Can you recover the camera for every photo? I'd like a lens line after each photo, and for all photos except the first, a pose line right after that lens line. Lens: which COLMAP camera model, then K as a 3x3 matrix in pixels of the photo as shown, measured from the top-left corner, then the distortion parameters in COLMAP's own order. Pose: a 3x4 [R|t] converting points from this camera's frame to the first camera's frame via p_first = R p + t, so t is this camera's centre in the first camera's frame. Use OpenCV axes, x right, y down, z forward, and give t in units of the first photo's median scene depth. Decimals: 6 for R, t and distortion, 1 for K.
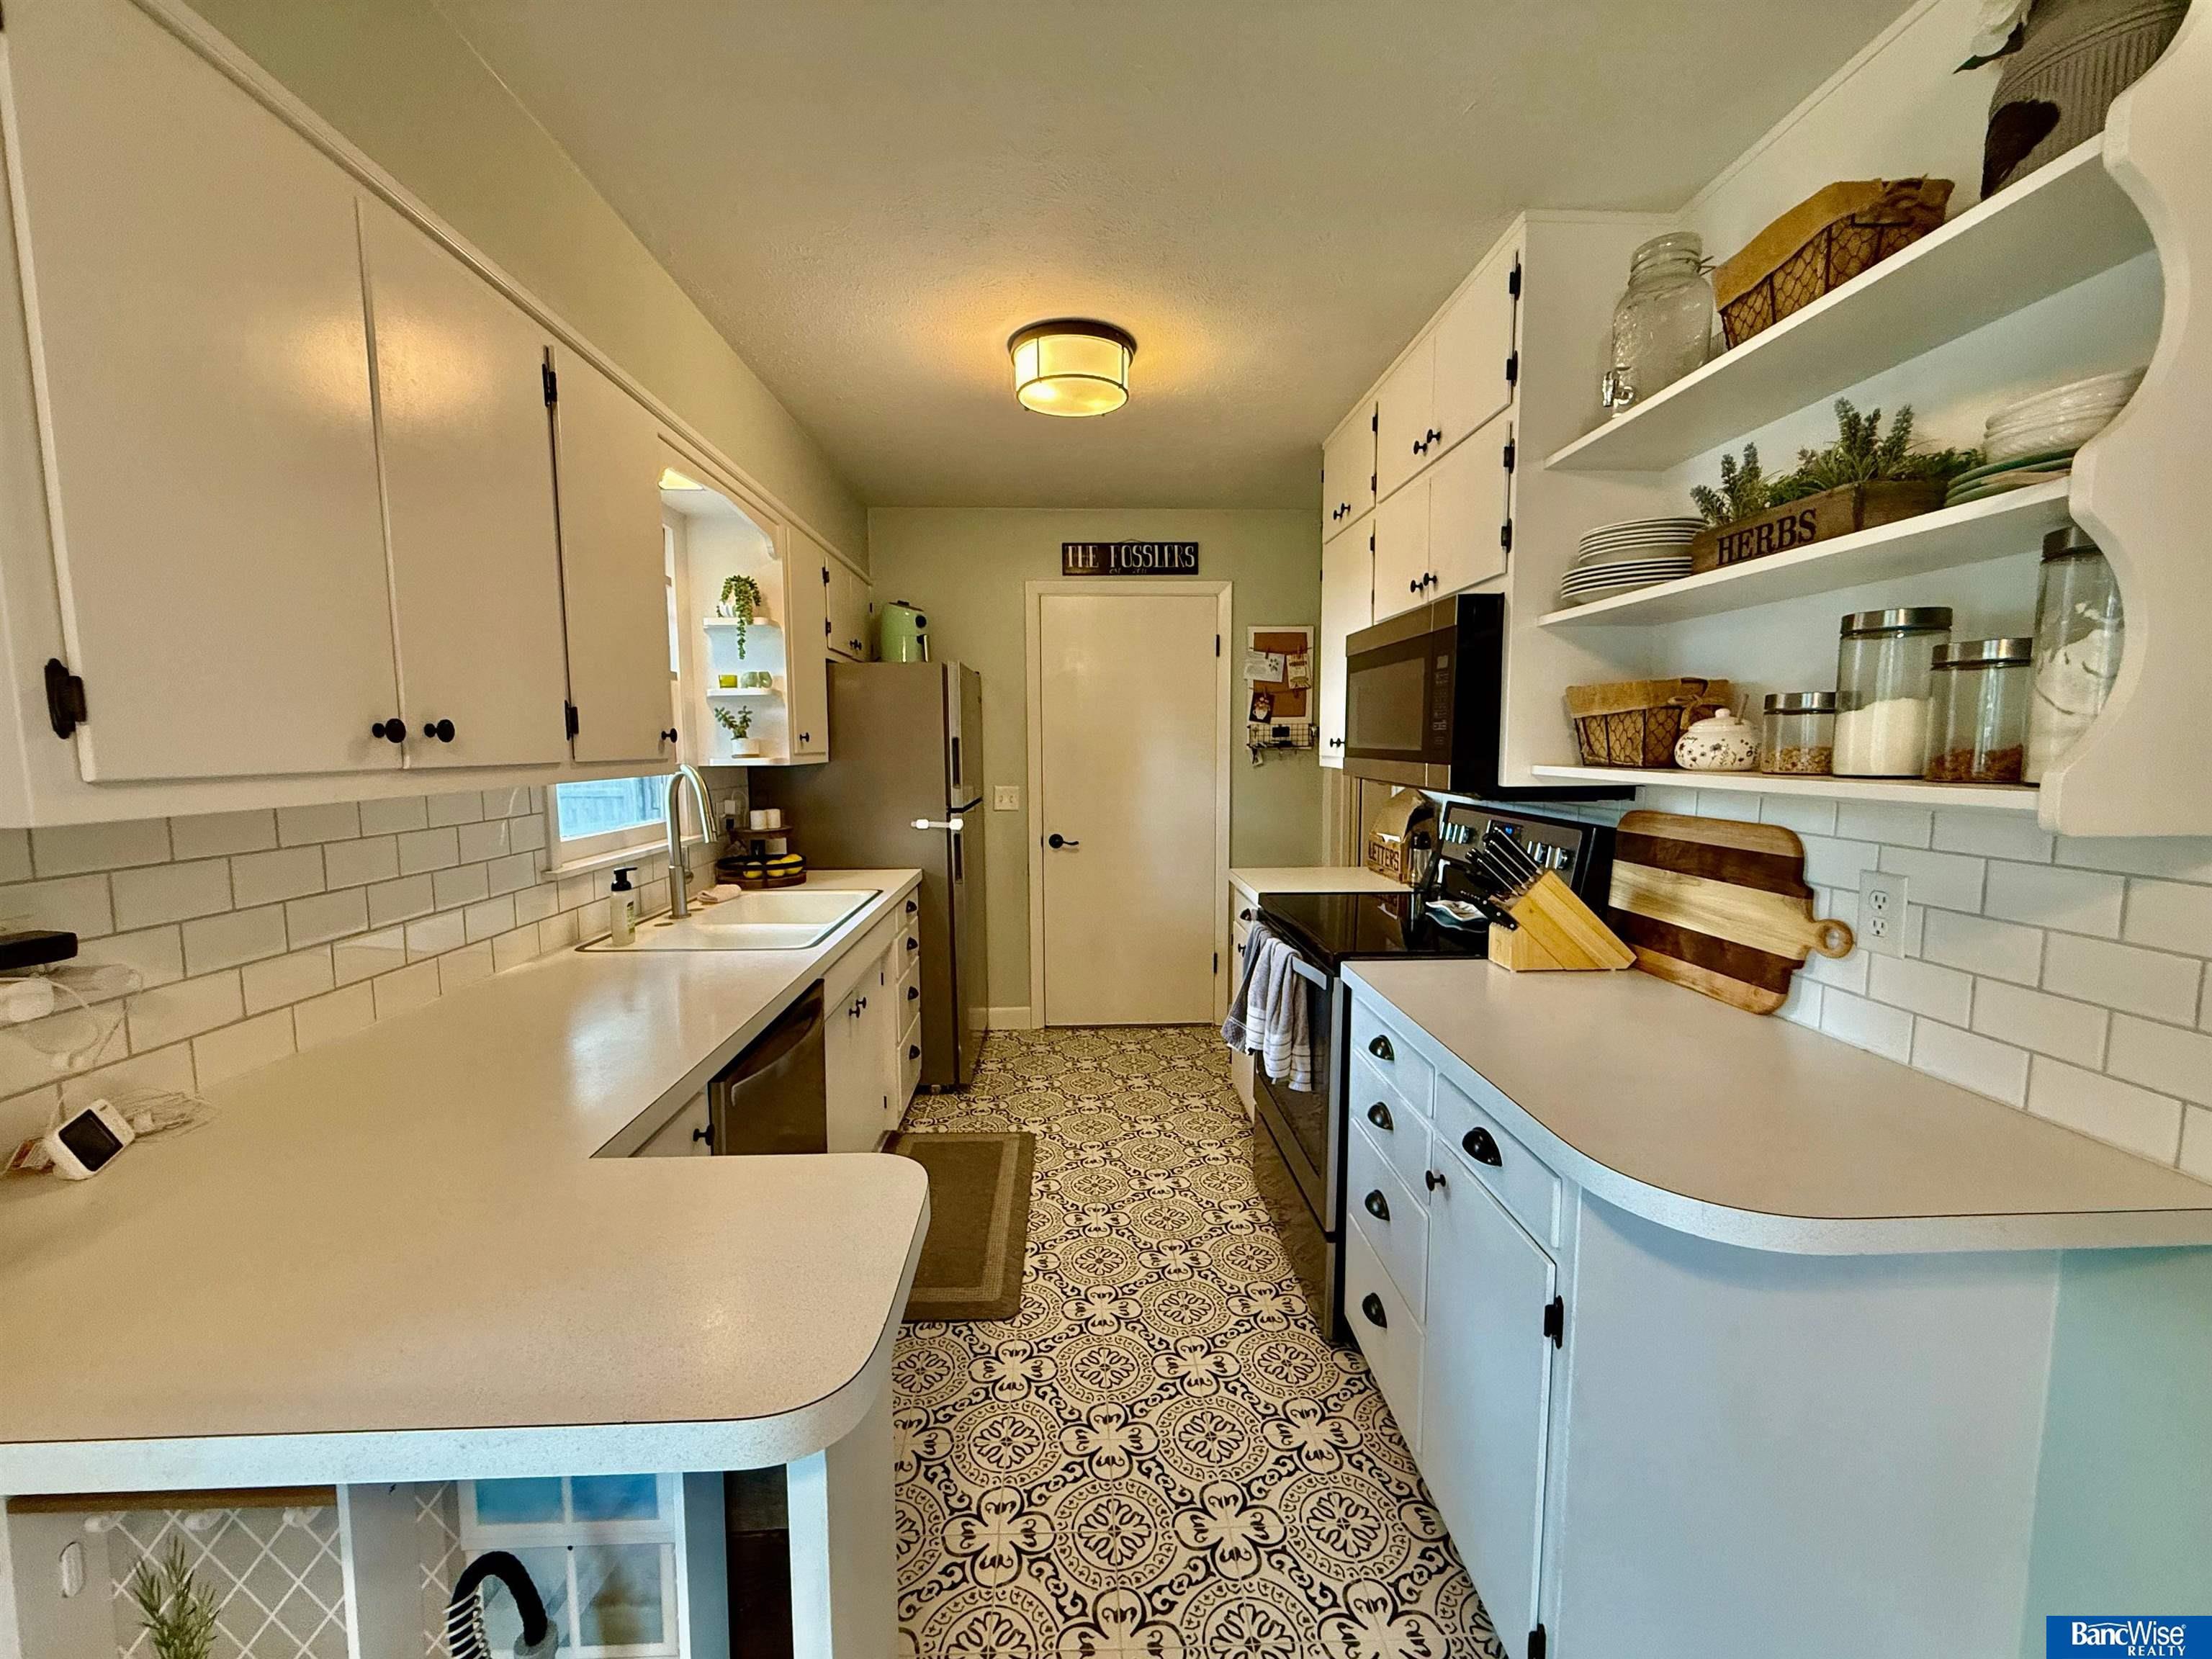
lens RADIAL K [[879.4, 0, 1102.5], [0, 879.4, 829.5], [0, 0, 1]] dist [-0.001595, 0.000451]
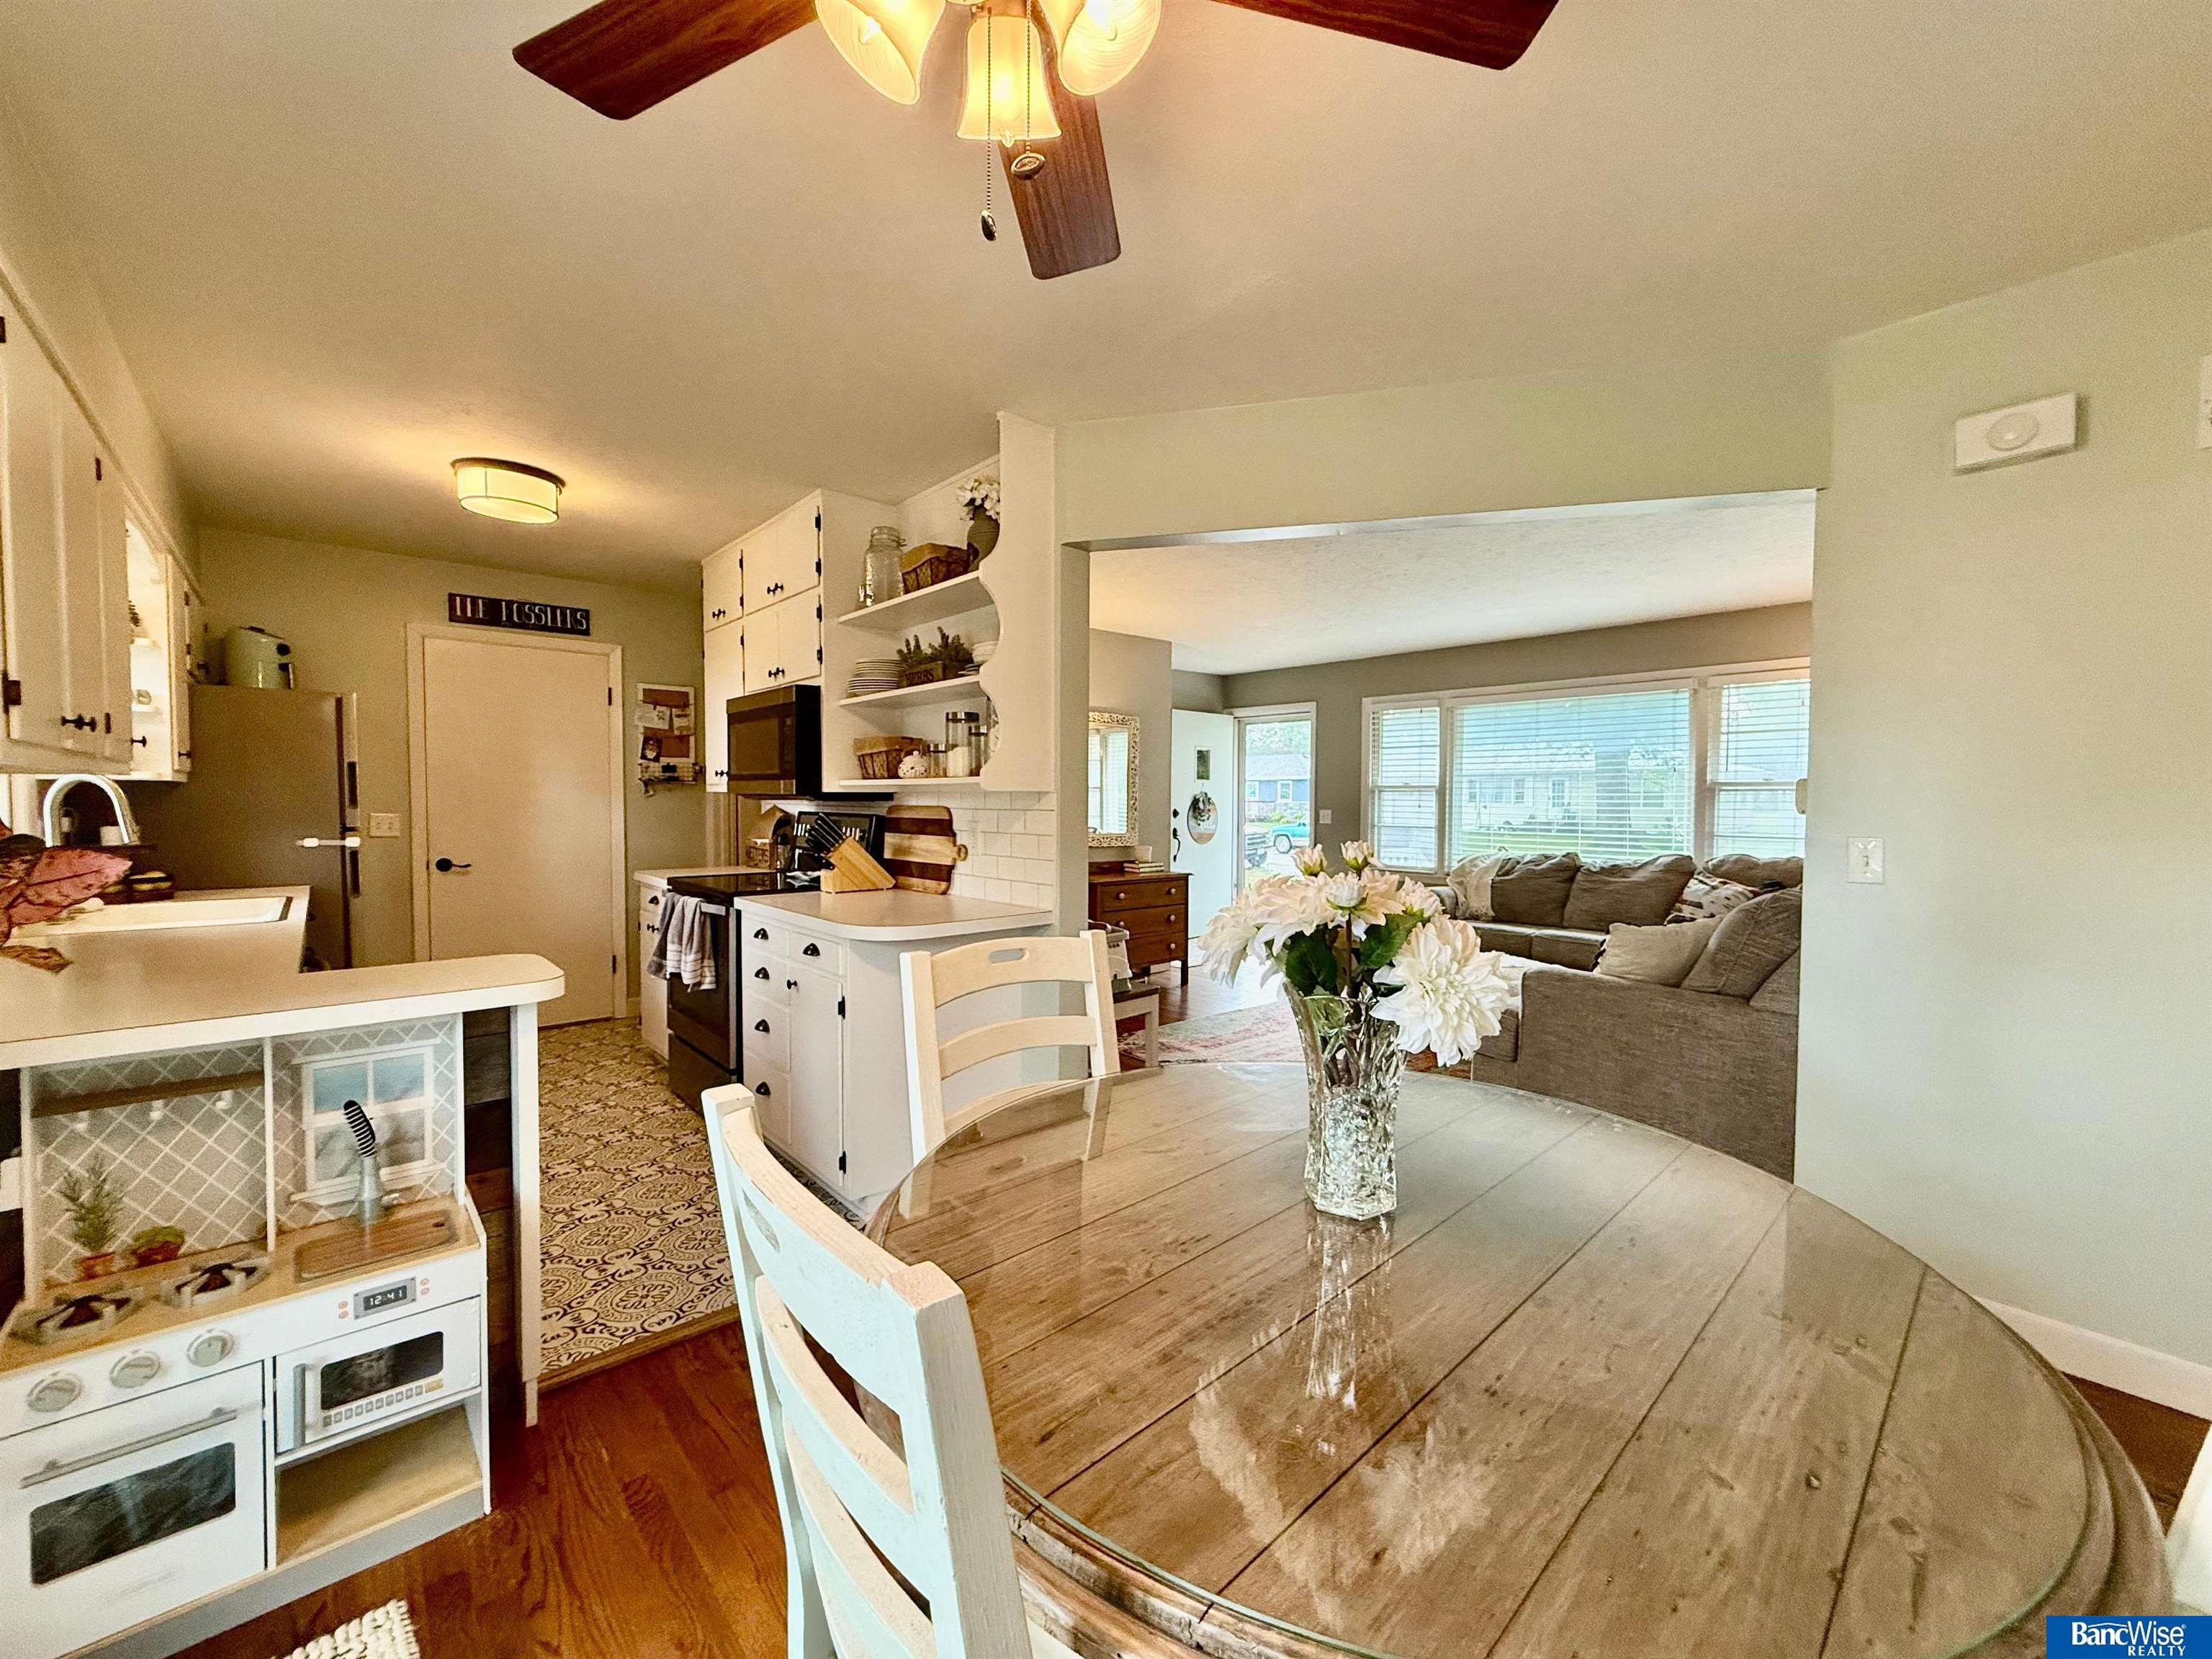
lens RADIAL K [[879.4, 0, 1102.5], [0, 879.4, 829.5], [0, 0, 1]] dist [-0.001595, 0.000451]
pose [[0.772651, -0.014780, 0.634659, -0.207205], [0.056056, 0.997412, -0.045017, 0.117622], [-0.632351, 0.070359, 0.771480, -0.621505]]
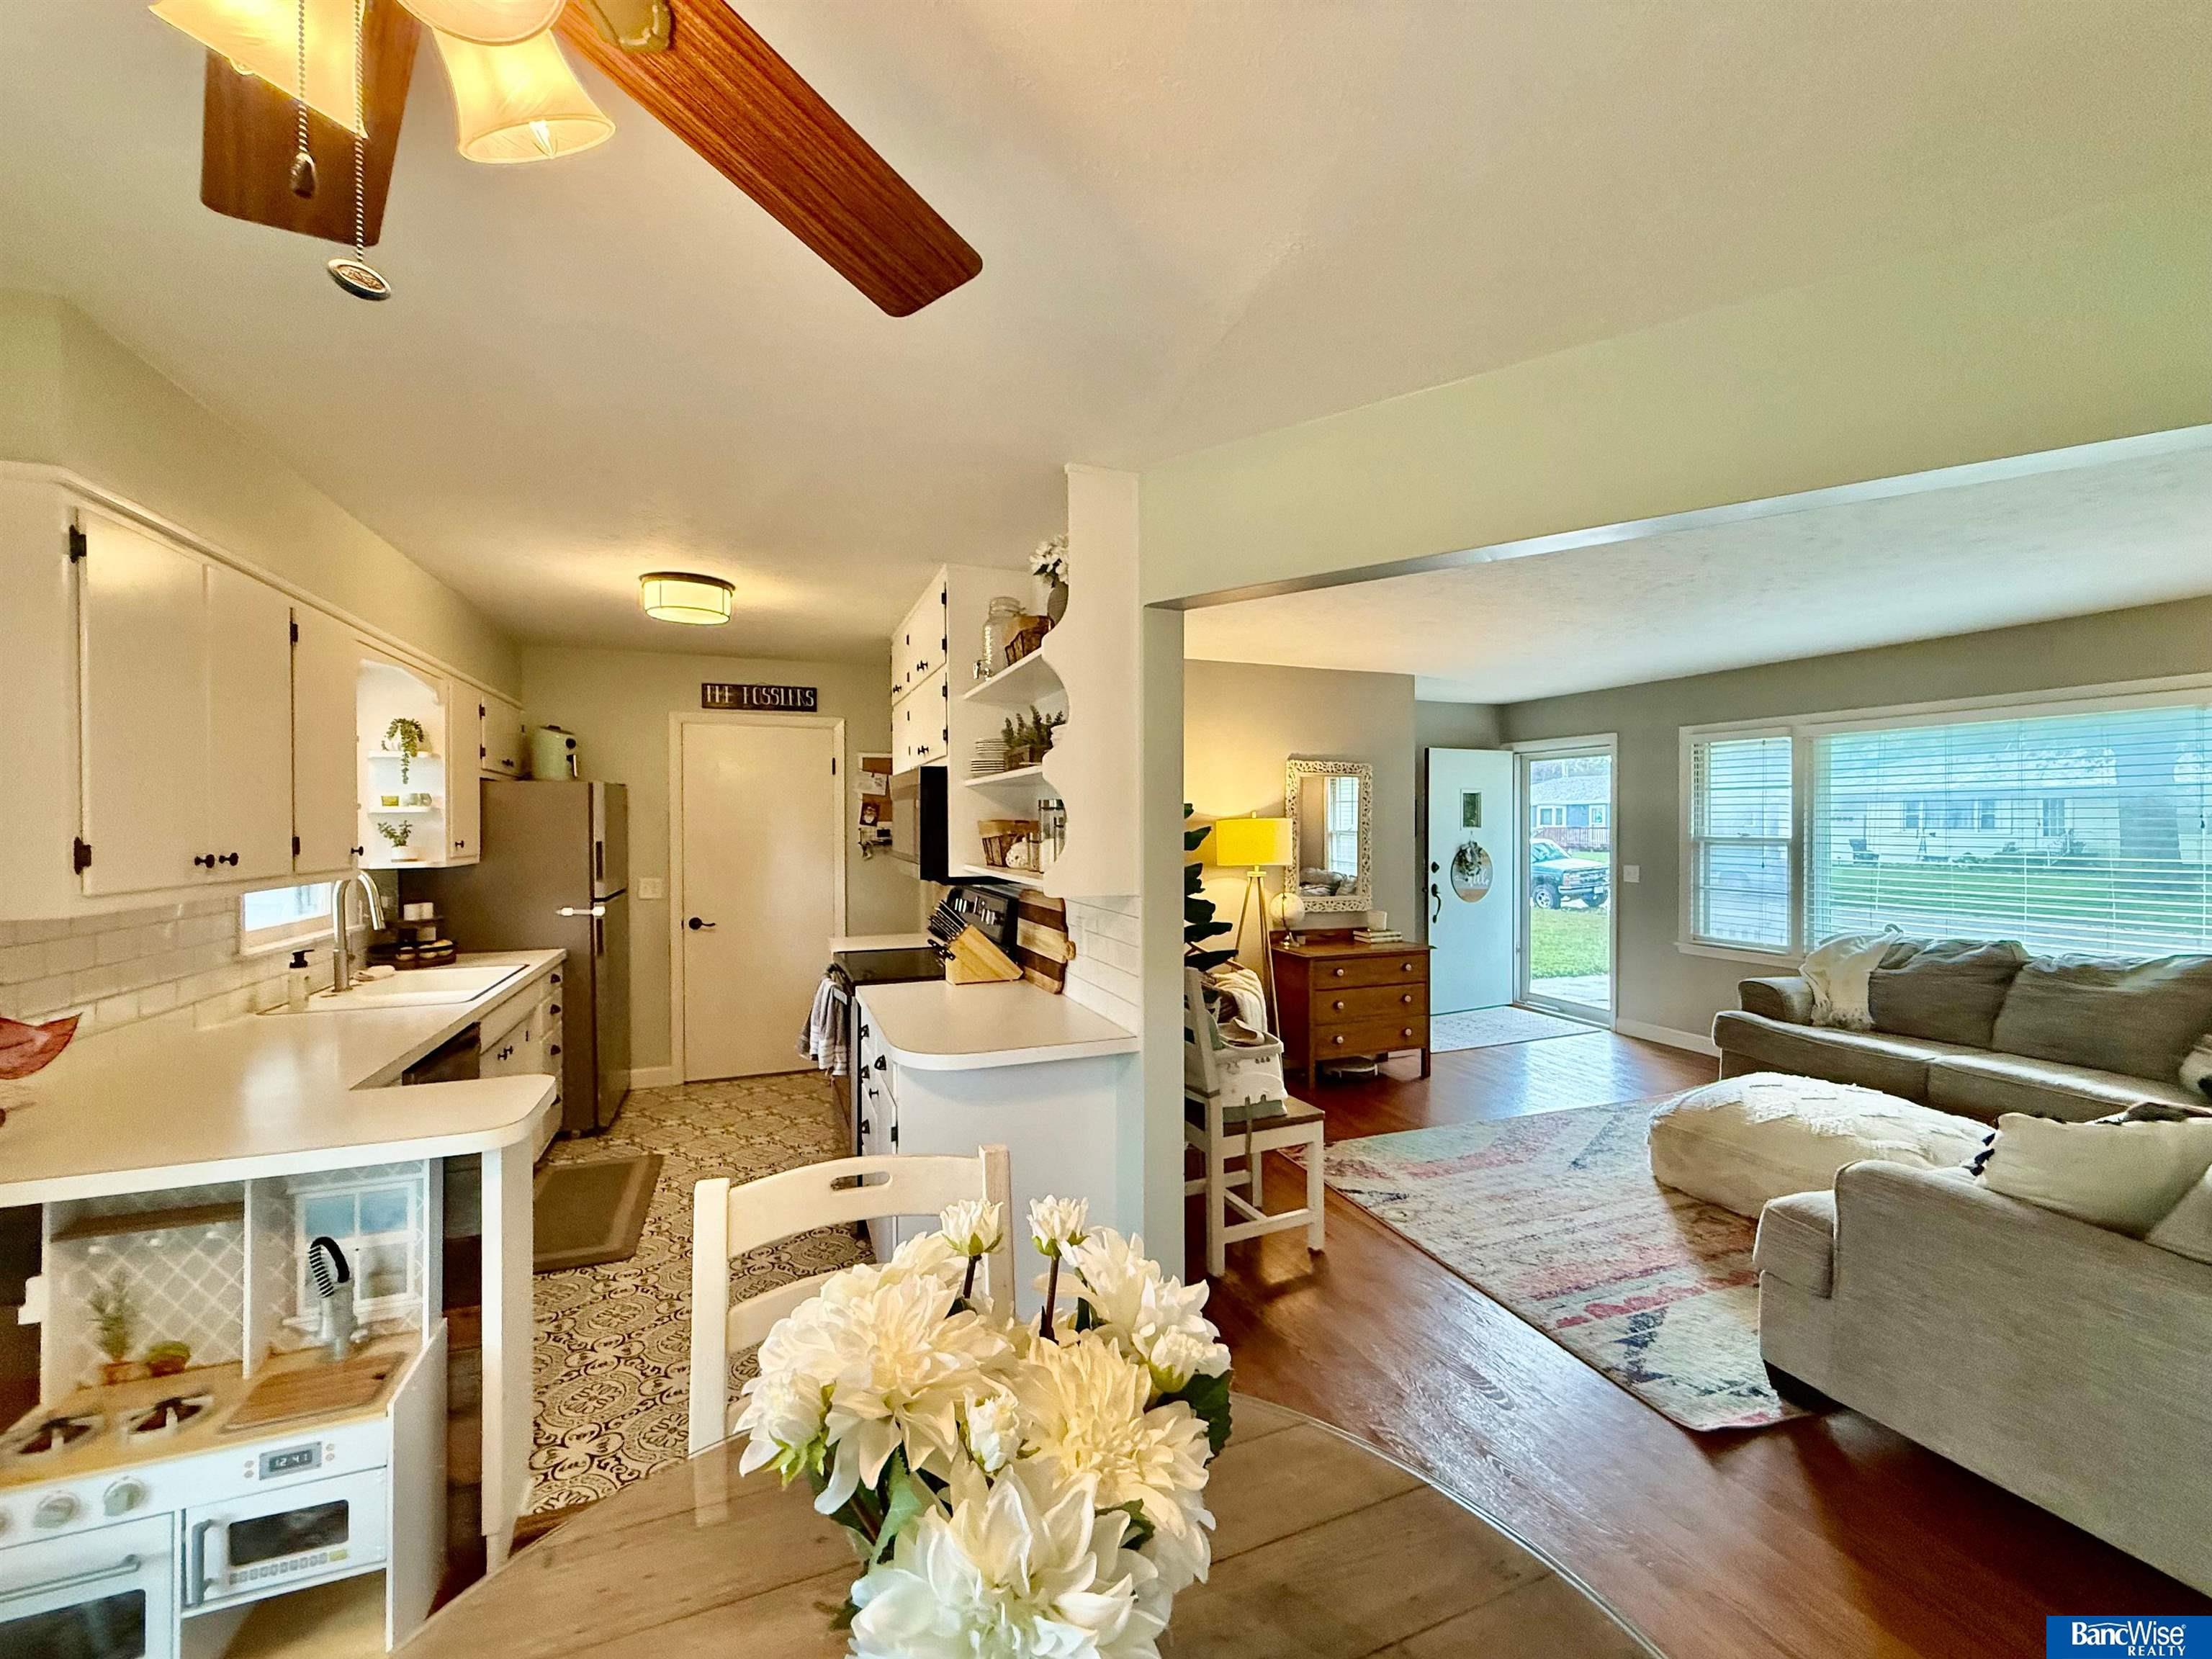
lens RADIAL K [[879.4, 0, 1102.5], [0, 879.4, 829.5], [0, 0, 1]] dist [-0.001595, 0.000451]
pose [[0.944378, -0.000638, 0.328860, 0.144275], [0.031443, 0.995592, -0.088362, 0.017045], [-0.327354, 0.093788, 0.940236, -0.607461]]
